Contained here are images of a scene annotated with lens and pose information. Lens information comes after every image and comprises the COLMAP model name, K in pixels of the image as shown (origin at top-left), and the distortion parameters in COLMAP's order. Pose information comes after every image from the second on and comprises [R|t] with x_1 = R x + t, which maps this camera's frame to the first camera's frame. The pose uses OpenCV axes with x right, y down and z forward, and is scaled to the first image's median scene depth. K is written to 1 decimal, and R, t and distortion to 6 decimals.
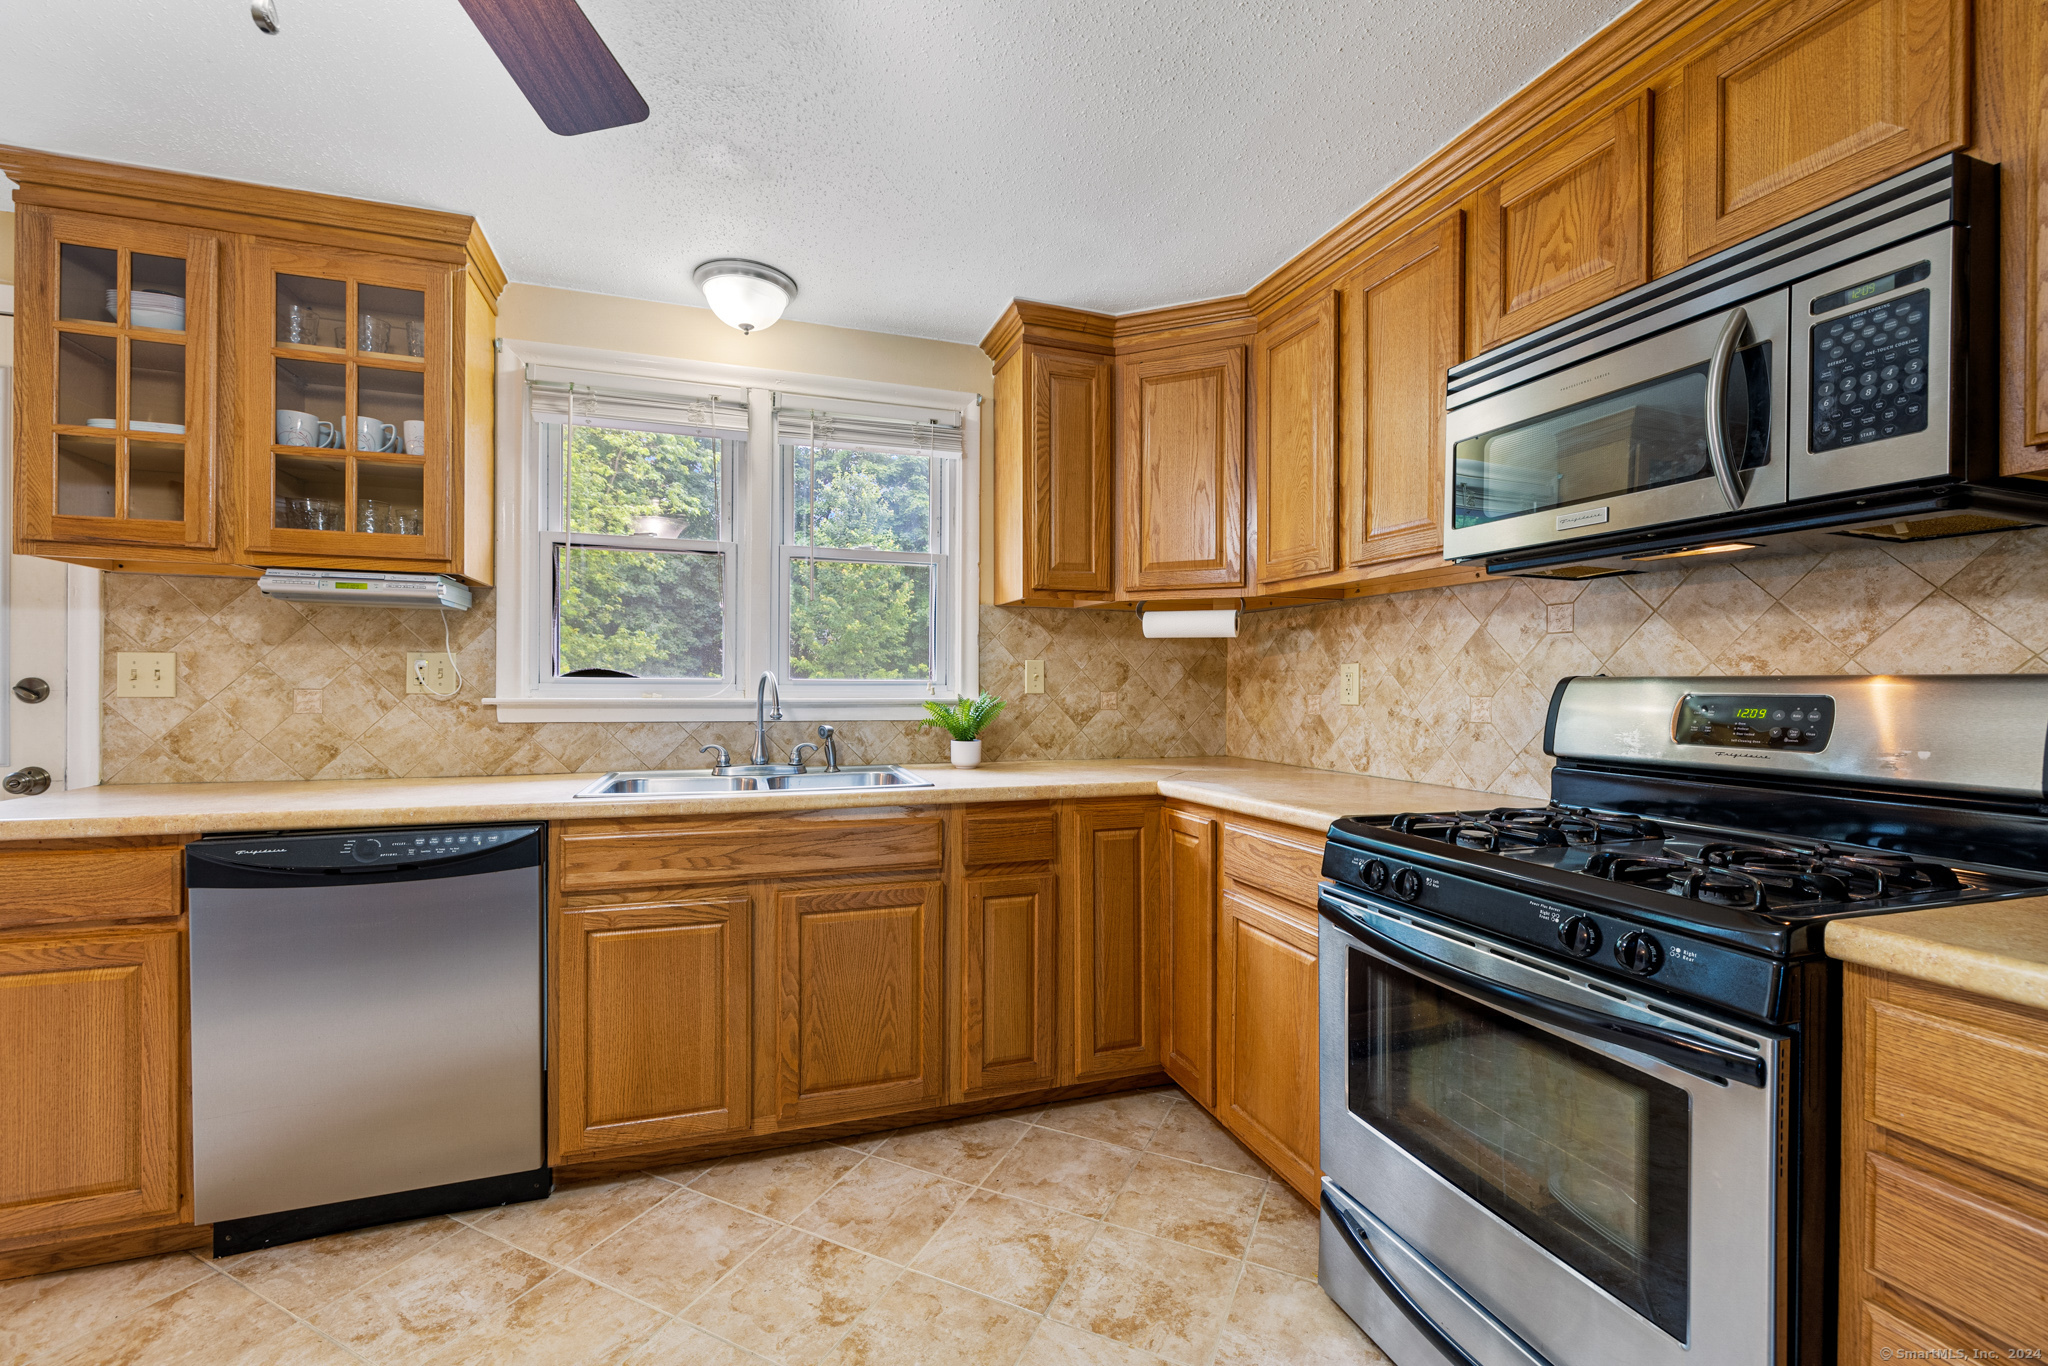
lens RADIAL K [[851.9, 0, 1028.5], [0, 851.9, 683.5], [0, 0, 1]] dist [0.001618, -0.000830]
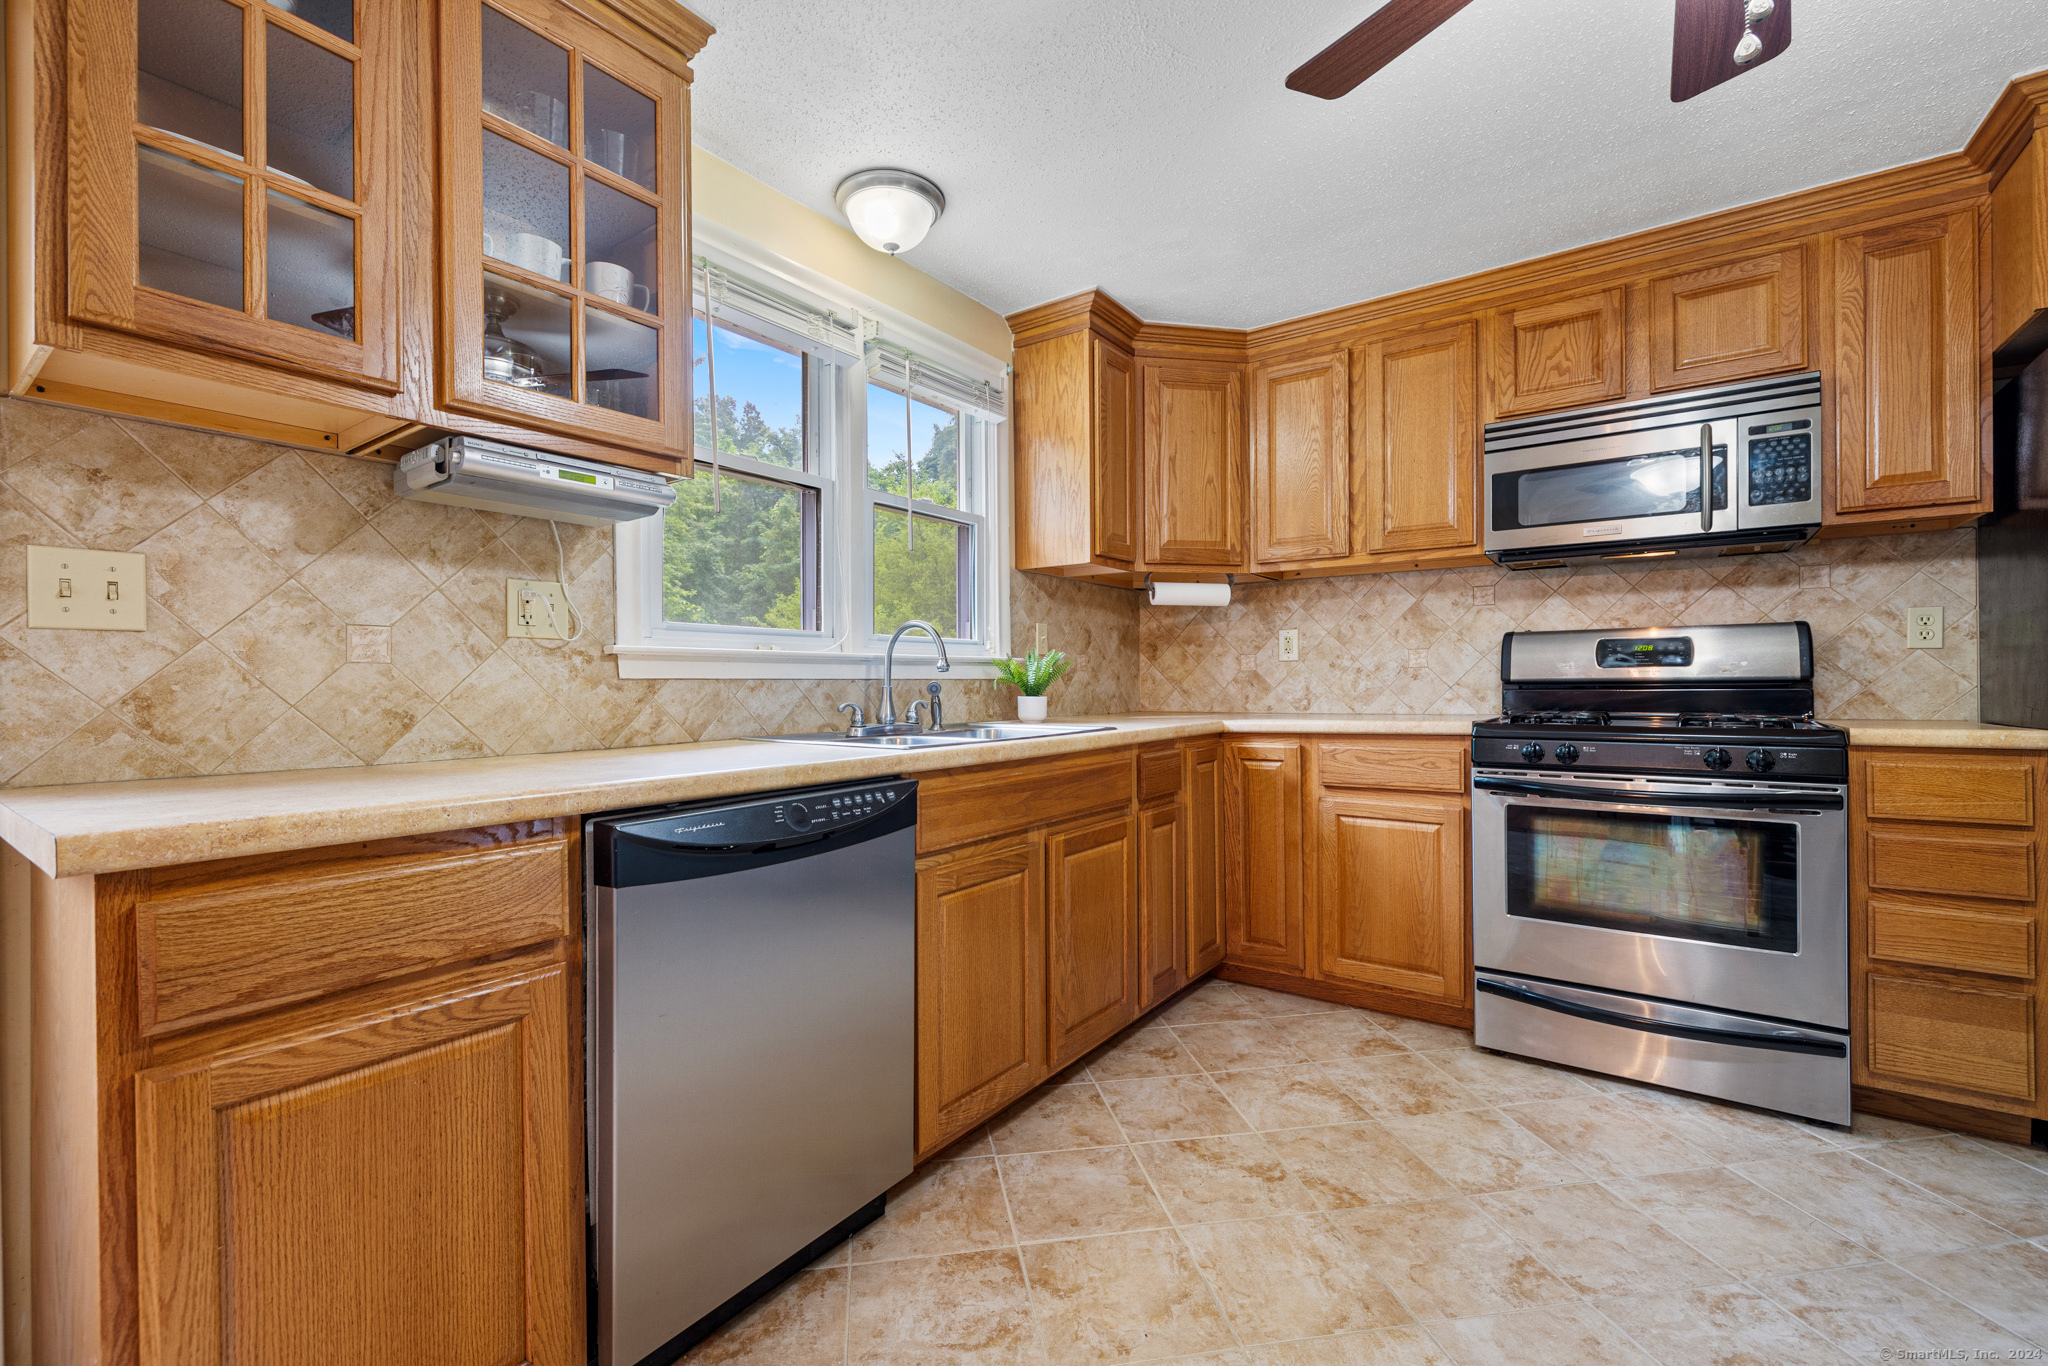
lens RADIAL K [[851.9, 0, 1034.5], [0, 851.9, 679.6], [0, 0, 1]] dist [0.001618, -0.000830]
pose [[0.821326, -0.011666, 0.570340, -0.835493], [0.012742, 0.999917, 0.002103, 0.055611], [-0.570317, 0.005540, 0.821406, 0.180106]]
